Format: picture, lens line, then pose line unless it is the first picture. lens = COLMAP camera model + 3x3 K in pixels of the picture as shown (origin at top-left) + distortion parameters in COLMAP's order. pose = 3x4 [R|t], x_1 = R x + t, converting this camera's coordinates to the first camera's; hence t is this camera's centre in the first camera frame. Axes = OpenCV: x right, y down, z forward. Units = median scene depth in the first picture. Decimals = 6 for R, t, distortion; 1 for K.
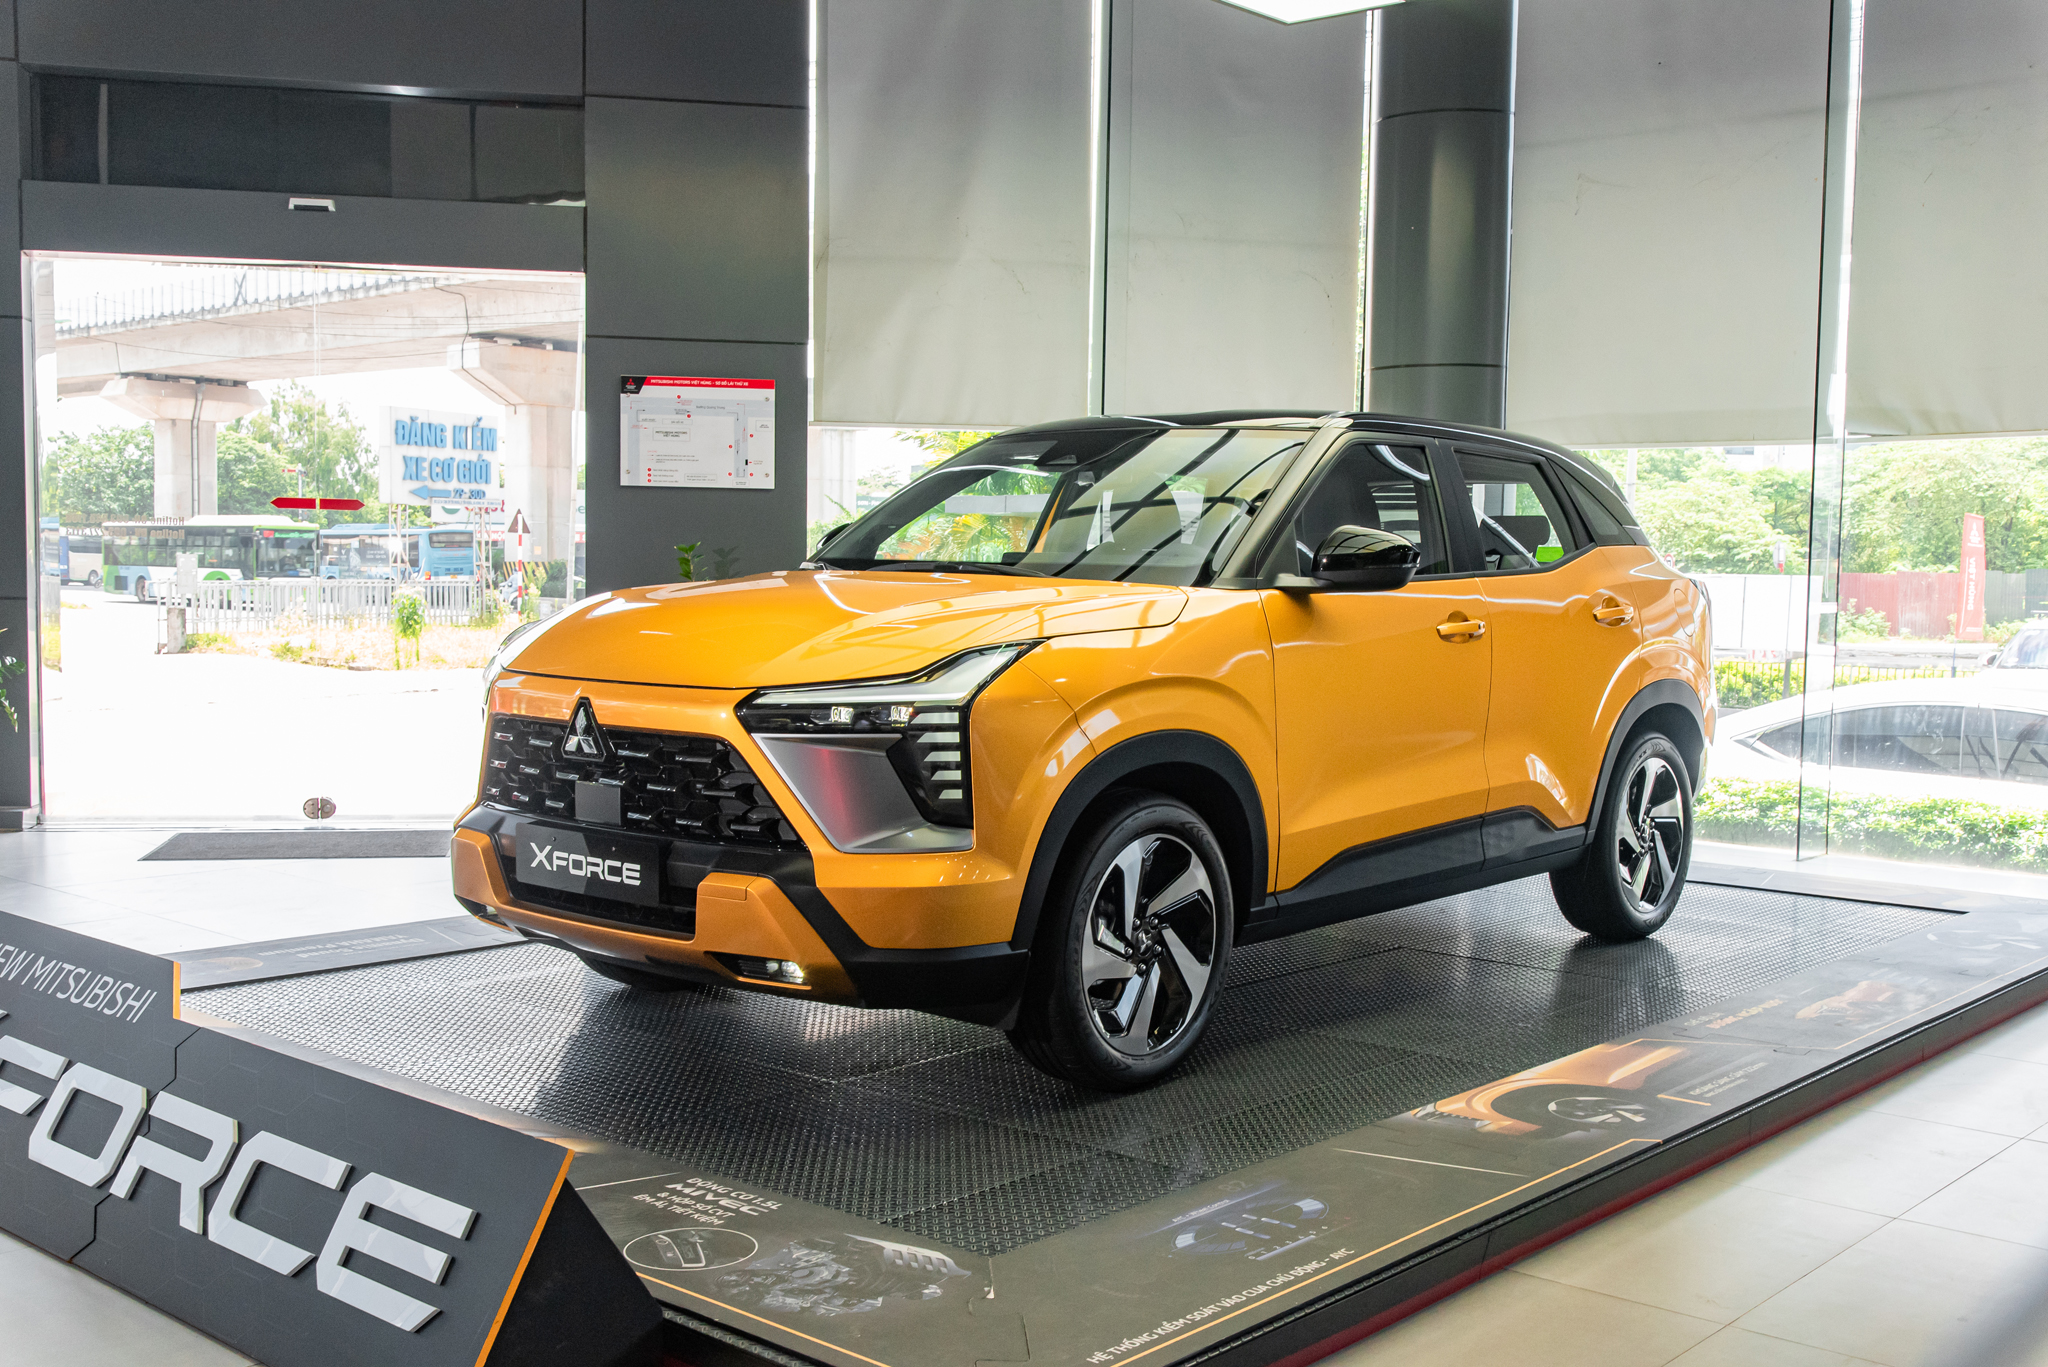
lens RADIAL K [[2095.4, 0, 1024.0], [0, 2095.4, 683.5], [0, 0, 1]] dist [0.013922, -0.023871]
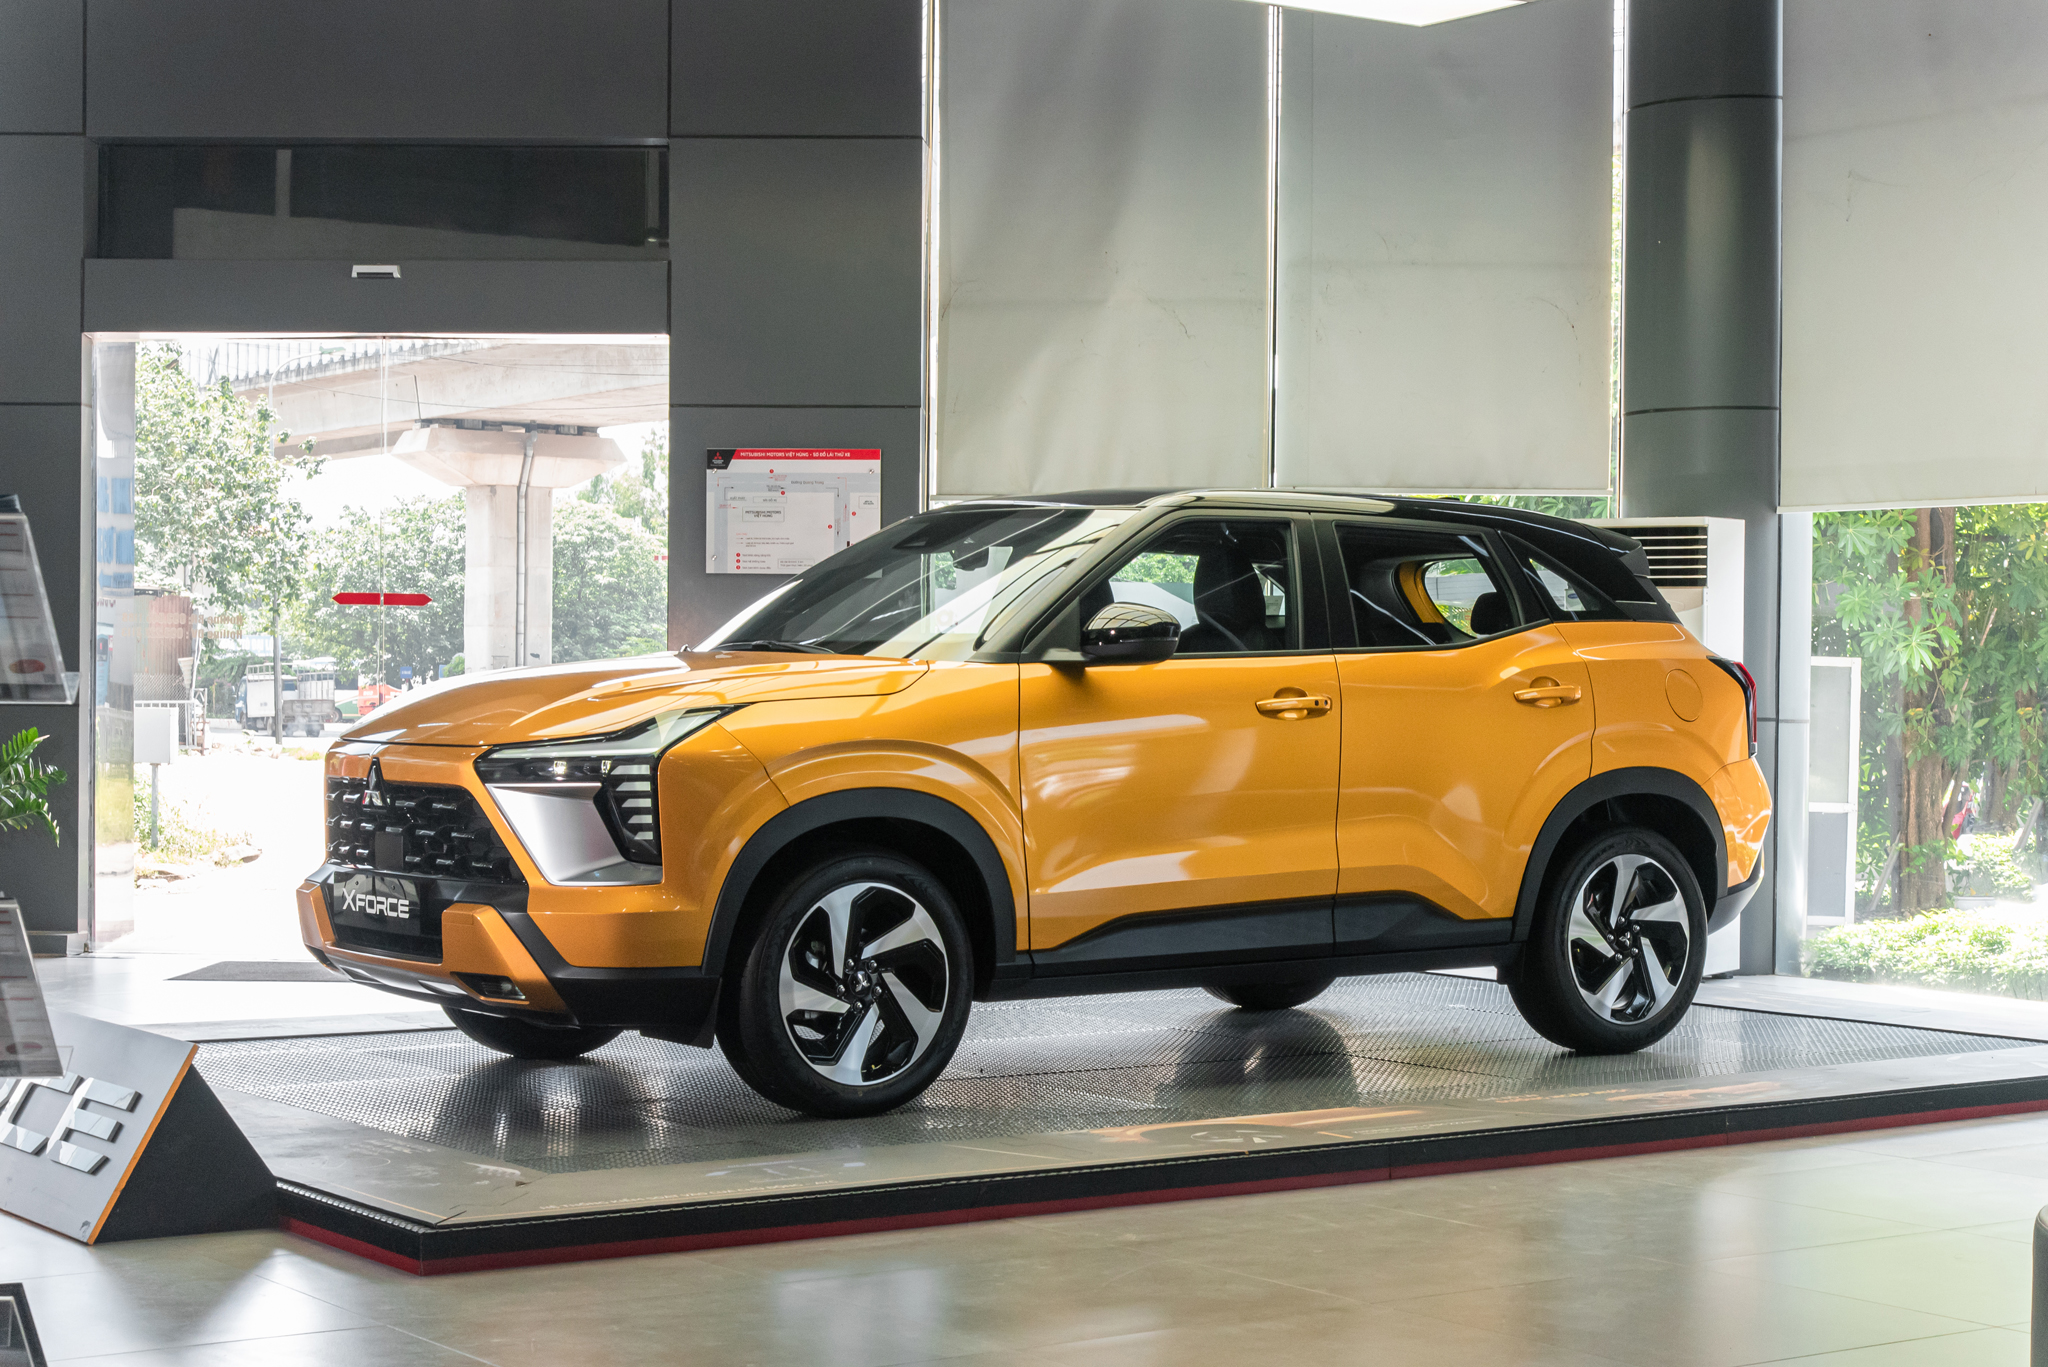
lens RADIAL K [[3349.7, 0, 1024.0], [0, 3349.7, 683.5], [0, 0, 1]] dist [0.003467, 0.122050]
pose [[0.973778, -0.008280, -0.227350, 0.375623], [-0.005294, 0.998242, -0.059032, 0.048982], [0.227439, 0.058688, 0.972022, -0.481897]]
